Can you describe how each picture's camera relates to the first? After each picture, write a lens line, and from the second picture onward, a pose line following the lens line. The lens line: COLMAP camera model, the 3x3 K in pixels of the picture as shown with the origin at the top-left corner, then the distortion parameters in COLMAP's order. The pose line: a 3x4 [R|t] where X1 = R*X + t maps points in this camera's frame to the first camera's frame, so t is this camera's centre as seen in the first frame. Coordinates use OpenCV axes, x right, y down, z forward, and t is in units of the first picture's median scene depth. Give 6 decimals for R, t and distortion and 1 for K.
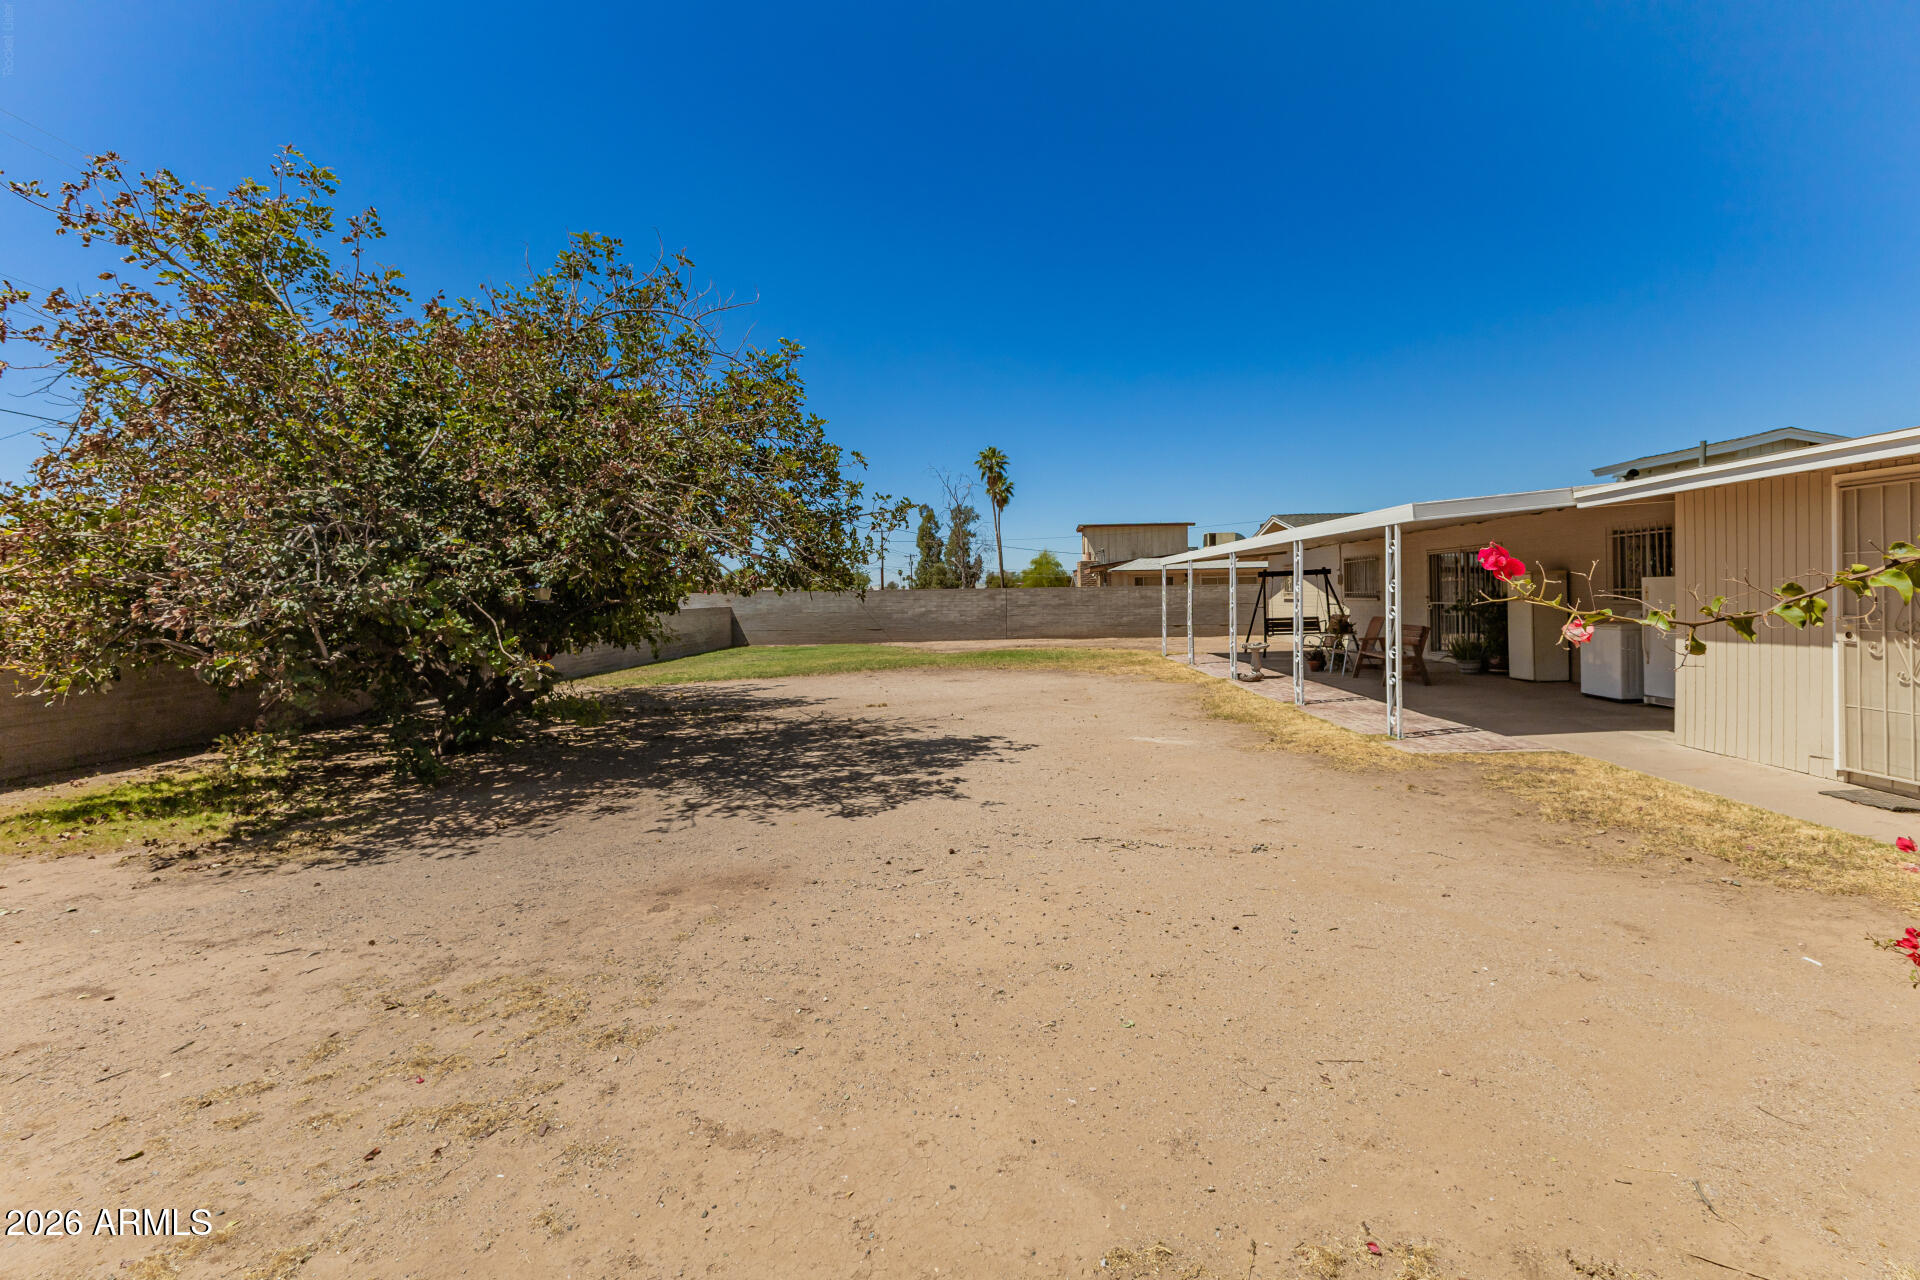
lens RADIAL K [[847.6, 0, 909.1], [0, 847.6, 599.7], [0, 0, 1]] dist [0.014681, -0.003920]
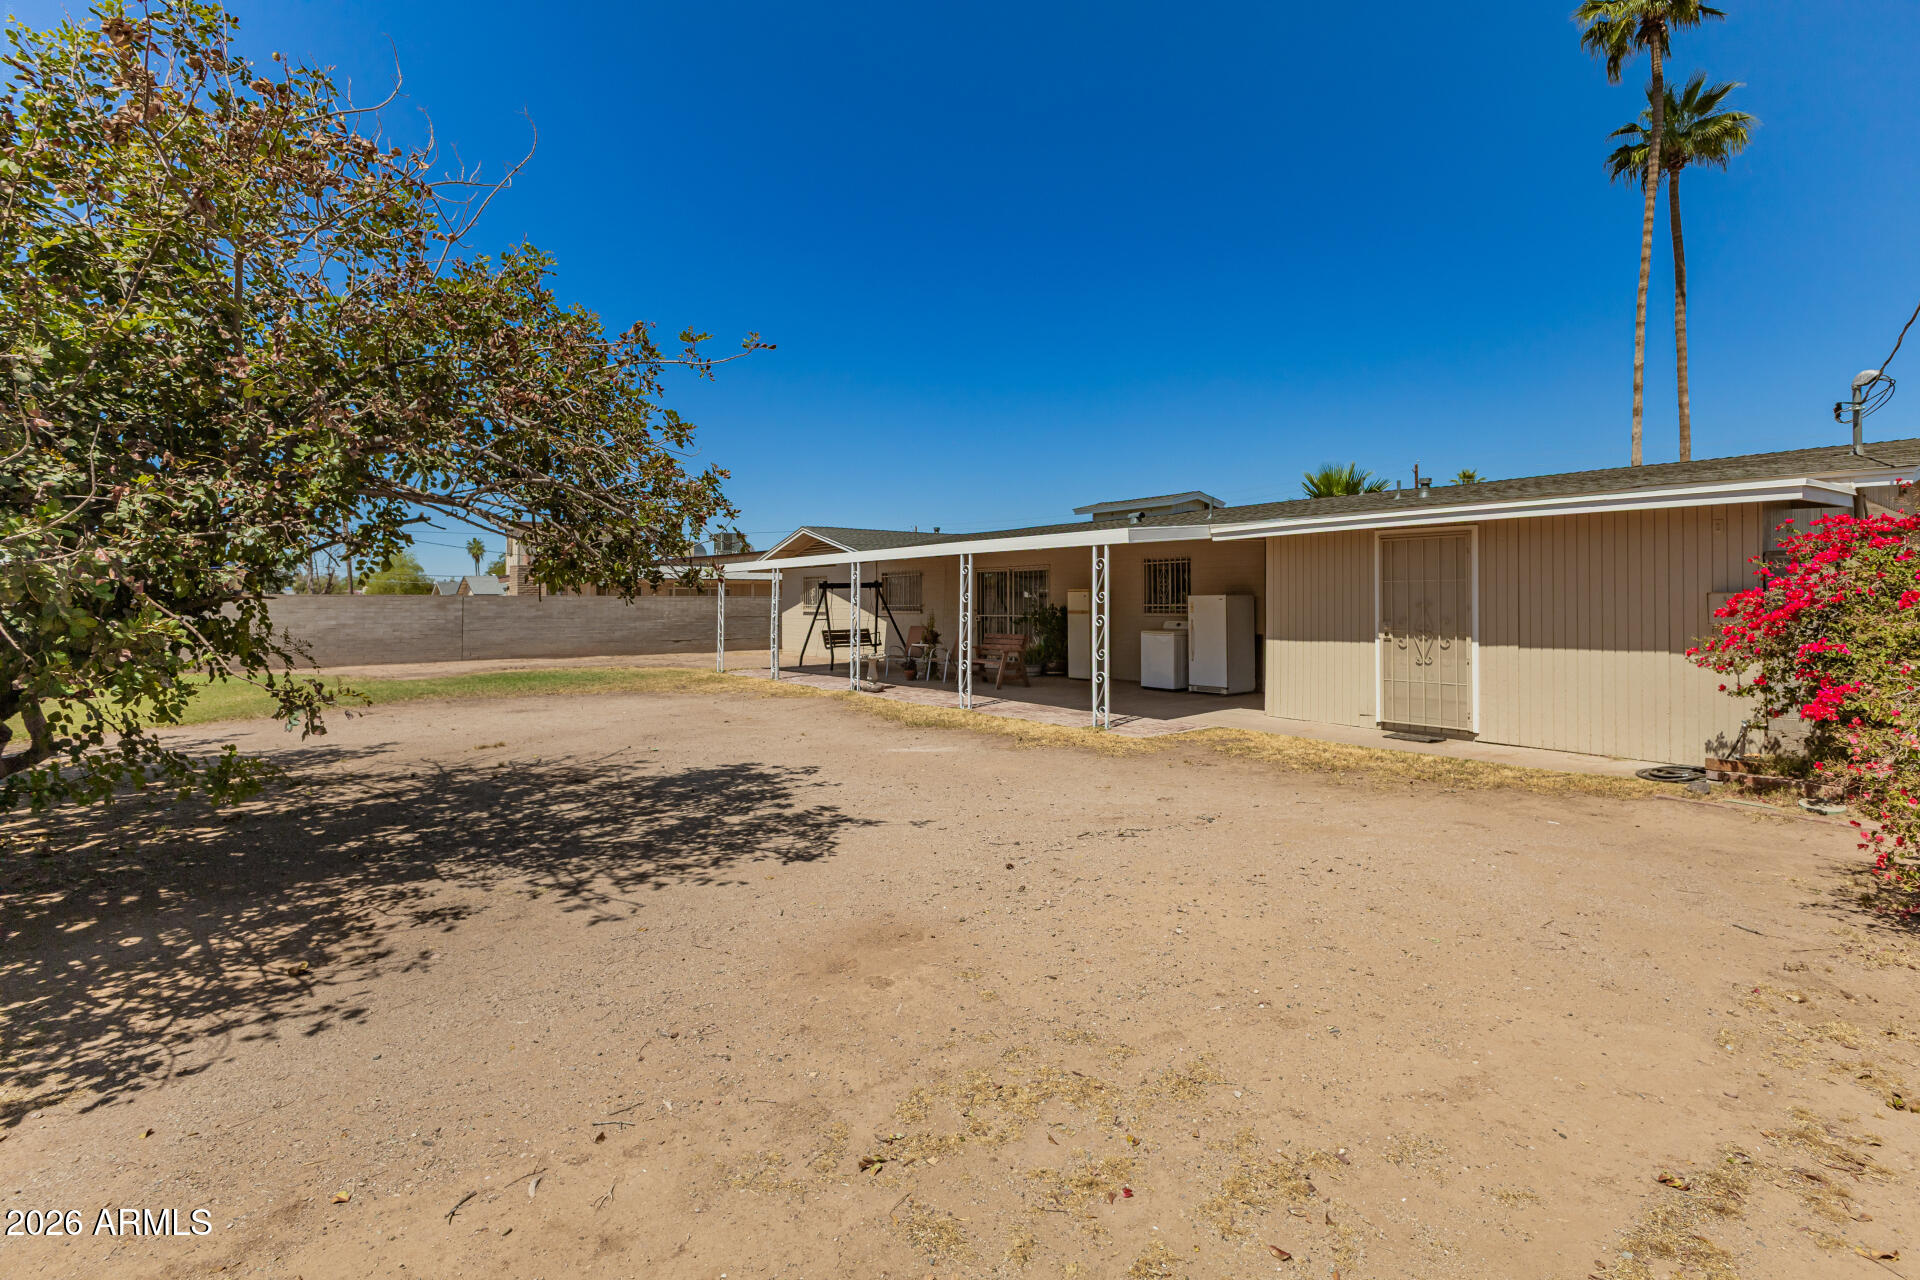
lens RADIAL K [[944.6, 0, 963.1], [0, 944.6, 626.8], [0, 0, 1]] dist [-0.000586, 0.000647]
pose [[0.751792, -0.000302, 0.659400, -0.765824], [-0.008010, 0.999922, 0.009589, 0.022723], [-0.659352, -0.012491, 0.751731, 0.278707]]
